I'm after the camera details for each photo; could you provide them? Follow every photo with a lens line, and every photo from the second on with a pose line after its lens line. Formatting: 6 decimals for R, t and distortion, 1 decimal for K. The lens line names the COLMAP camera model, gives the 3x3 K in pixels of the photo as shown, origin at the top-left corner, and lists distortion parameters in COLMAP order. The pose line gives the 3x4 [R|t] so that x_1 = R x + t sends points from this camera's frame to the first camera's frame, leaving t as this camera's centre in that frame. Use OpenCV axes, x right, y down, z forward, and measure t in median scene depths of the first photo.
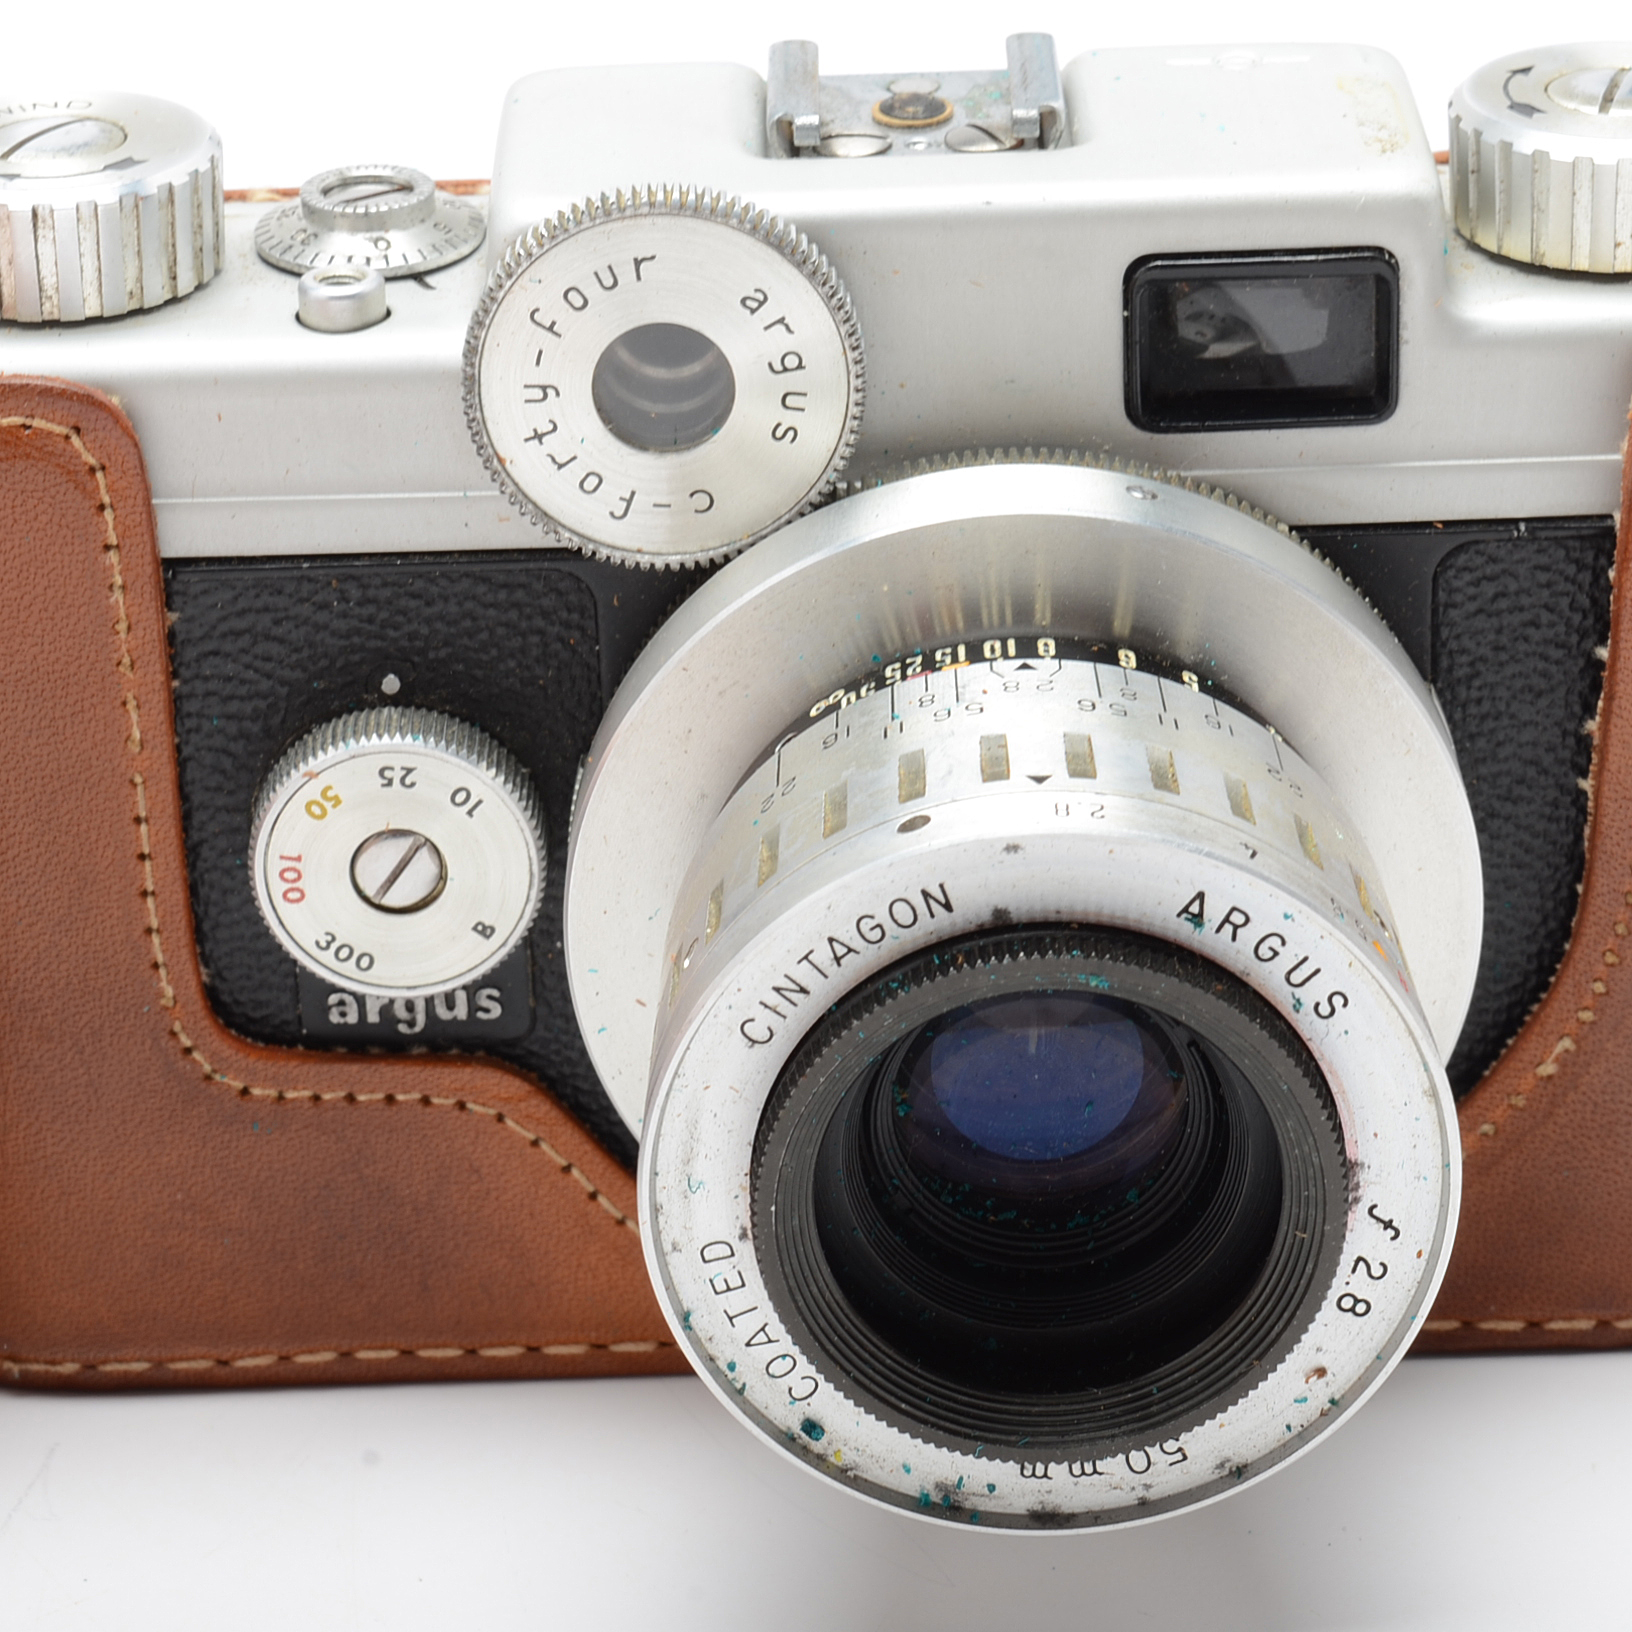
lens RADIAL K [[5411.8, 0, 816.0], [0, 5411.8, 816.0], [0, 0, 1]] dist [-0.034176, 0.640168]
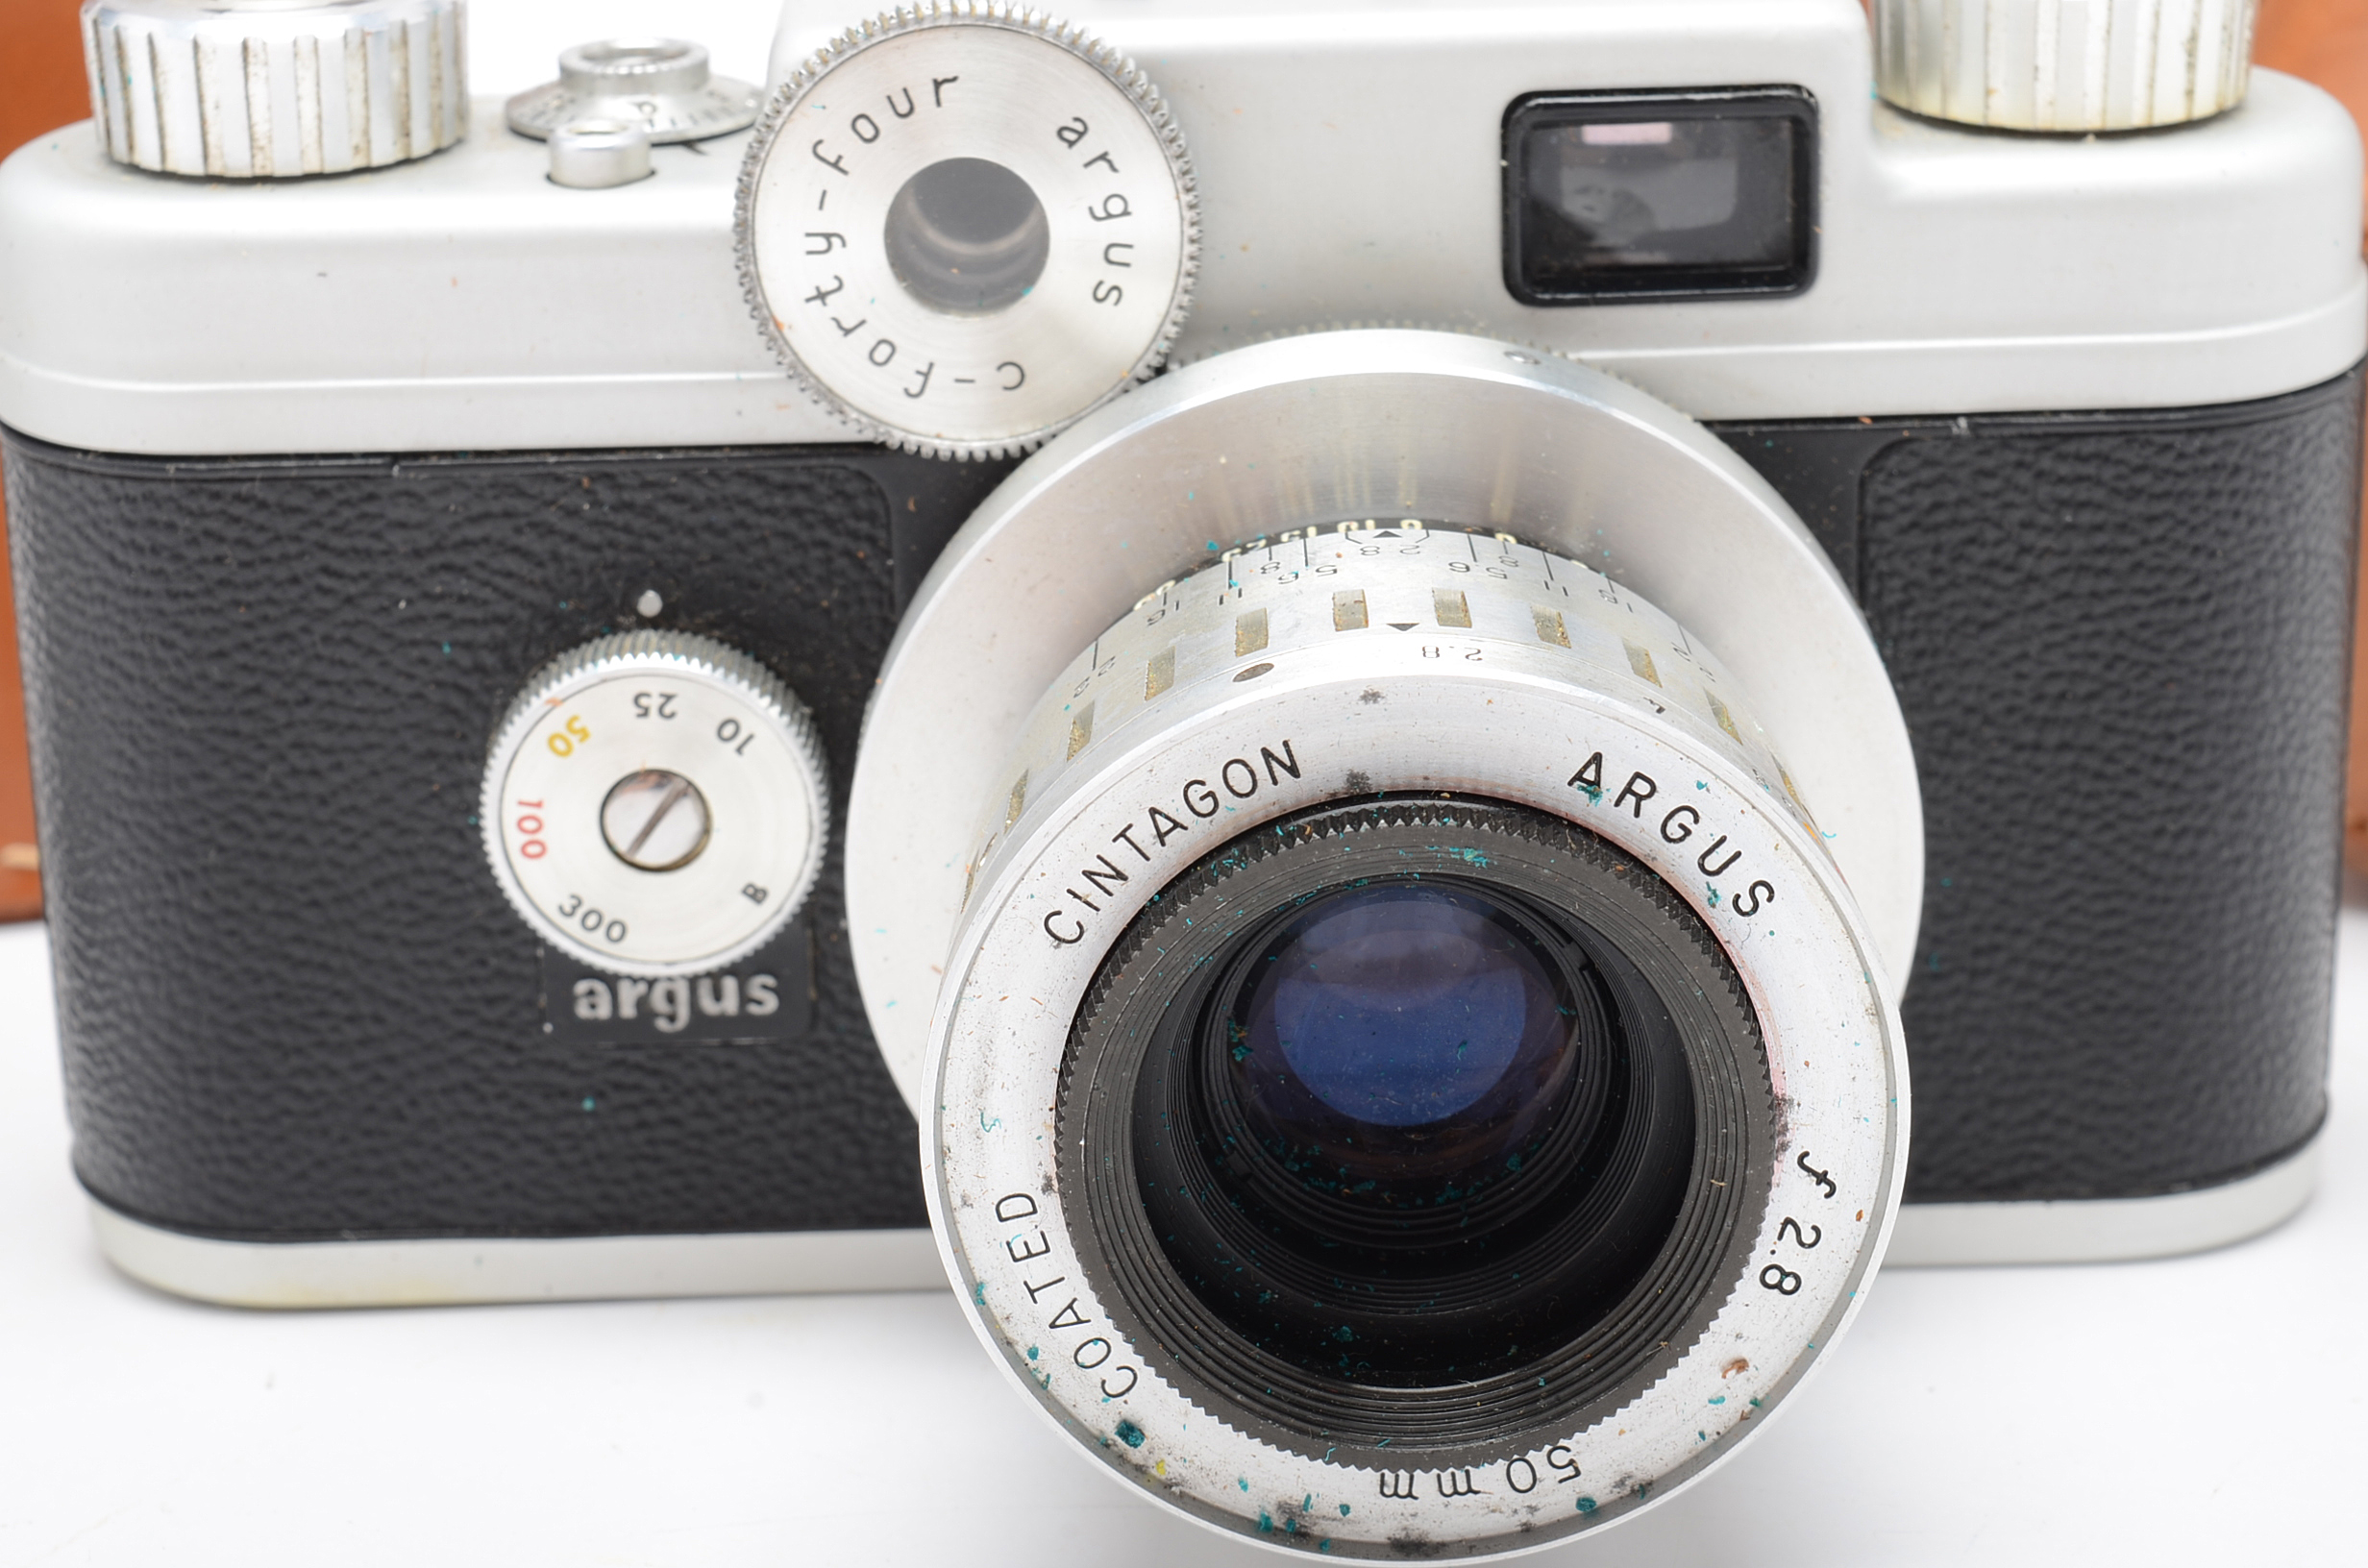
lens RADIAL K [[5208.0, 0, 1184.0], [0, 5208.0, 784.0], [0, 0, 1]] dist [-0.012845, -0.205792]
pose [[0.999986, 0.005286, -0.000338, 0.007168], [-0.005292, 0.994359, -0.105931, 0.095875], [-0.000224, 0.105931, 0.994373, 0.187200]]
